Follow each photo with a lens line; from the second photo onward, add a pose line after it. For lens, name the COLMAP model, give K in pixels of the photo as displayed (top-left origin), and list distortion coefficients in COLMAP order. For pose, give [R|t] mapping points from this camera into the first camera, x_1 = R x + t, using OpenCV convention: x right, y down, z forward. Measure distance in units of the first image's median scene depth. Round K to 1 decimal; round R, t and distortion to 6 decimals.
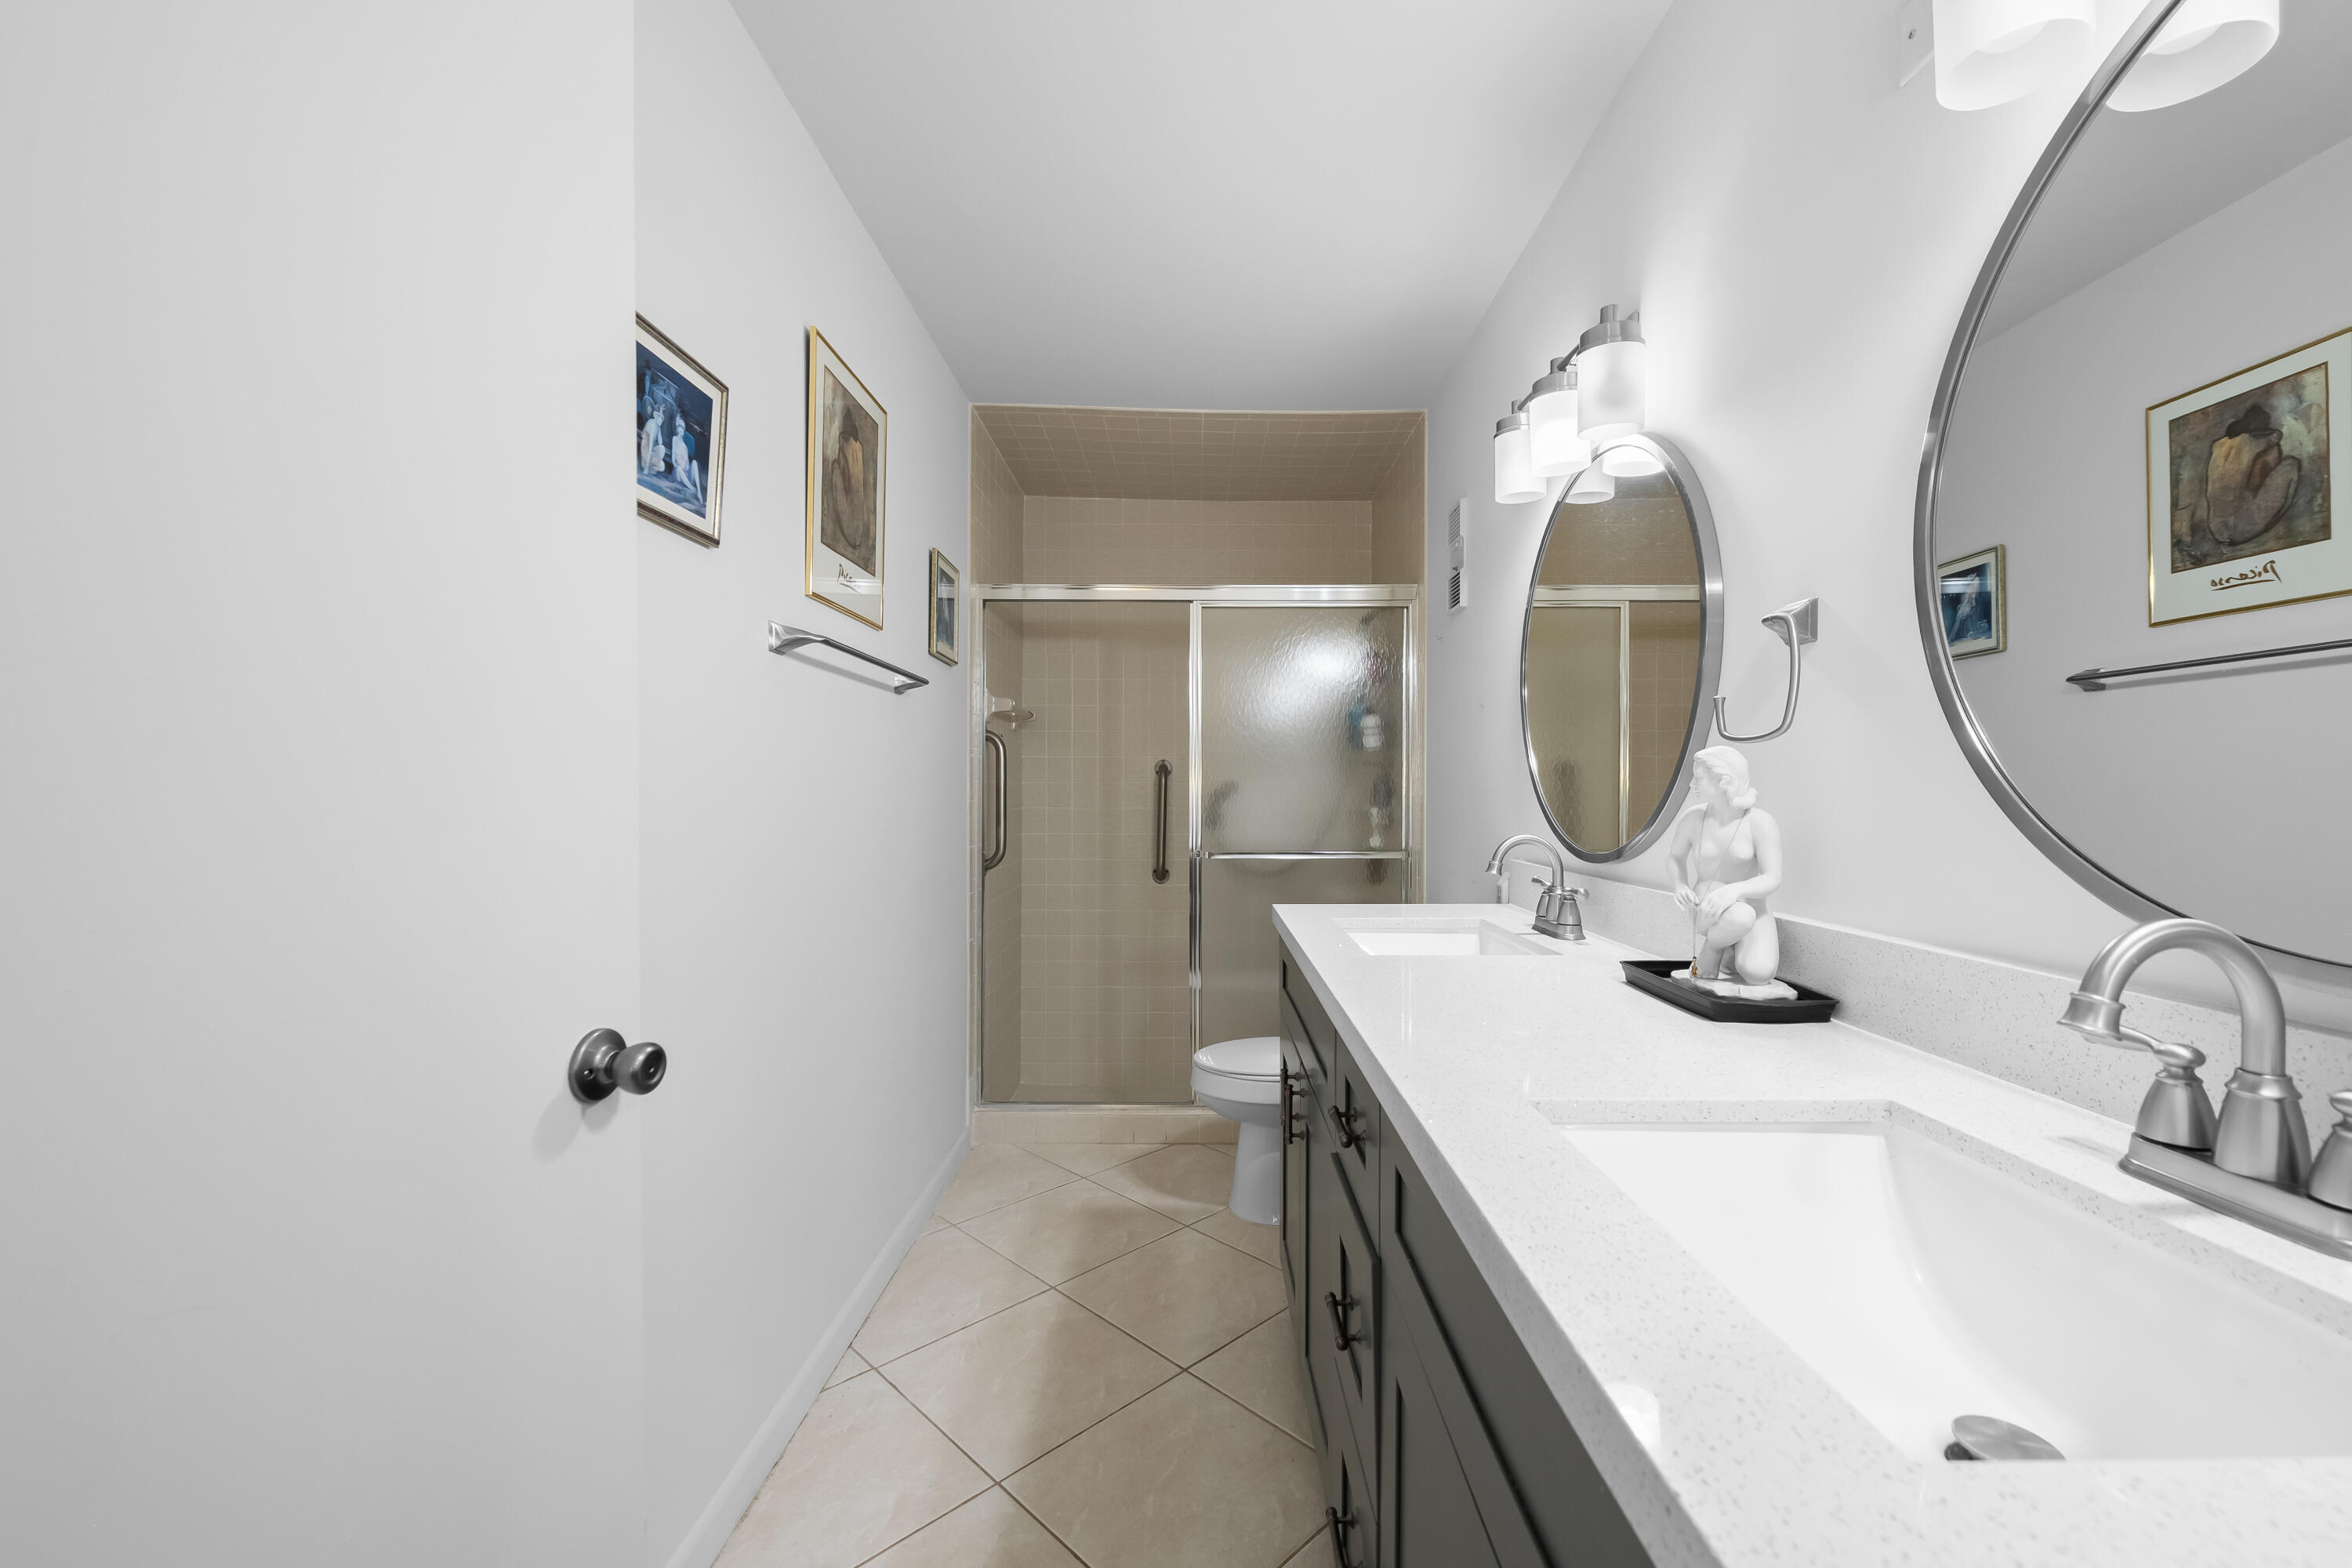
lens RADIAL K [[933.5, 0, 1227.2], [0, 933.5, 791.1], [0, 0, 1]] dist [0.000155, -0.002402]
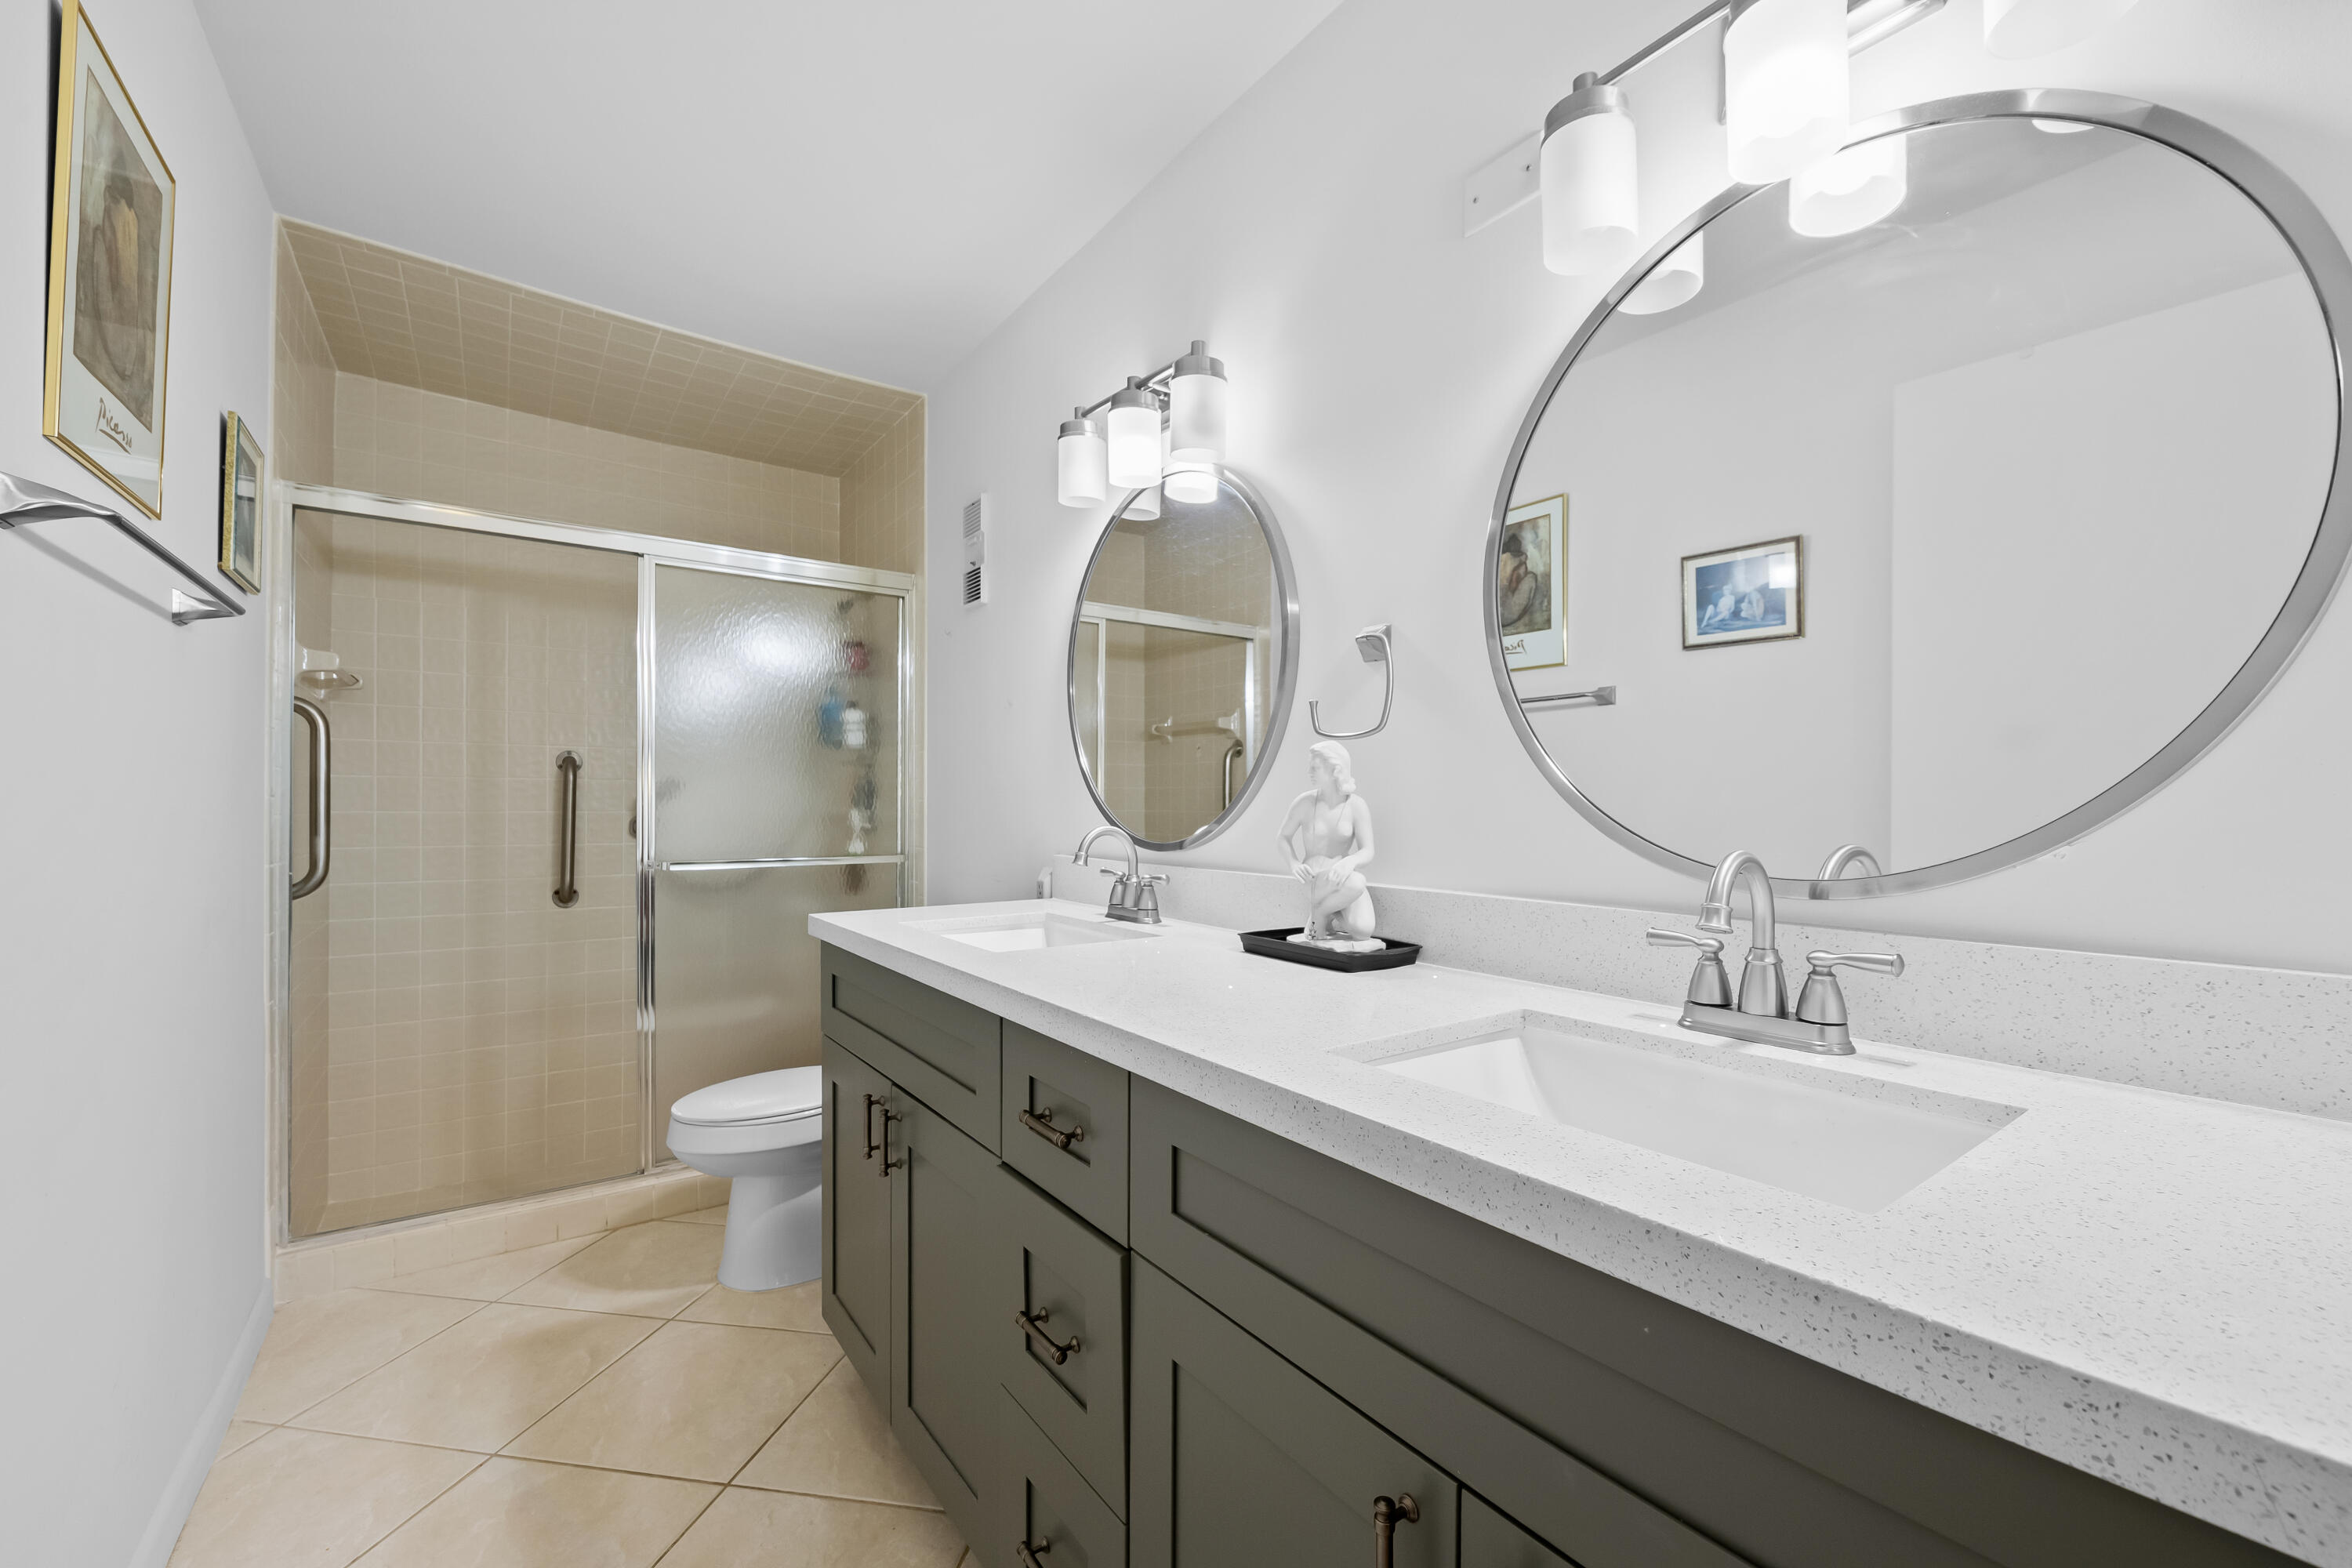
lens RADIAL K [[933.5, 0, 1192.9], [0, 933.5, 800.1], [0, 0, 1]] dist [0.000155, -0.002402]
pose [[0.812118, 0.005453, 0.583467, -0.172215], [-0.002841, 0.999981, -0.005391, 0.018970], [-0.583486, 0.002721, 0.812119, 0.083467]]
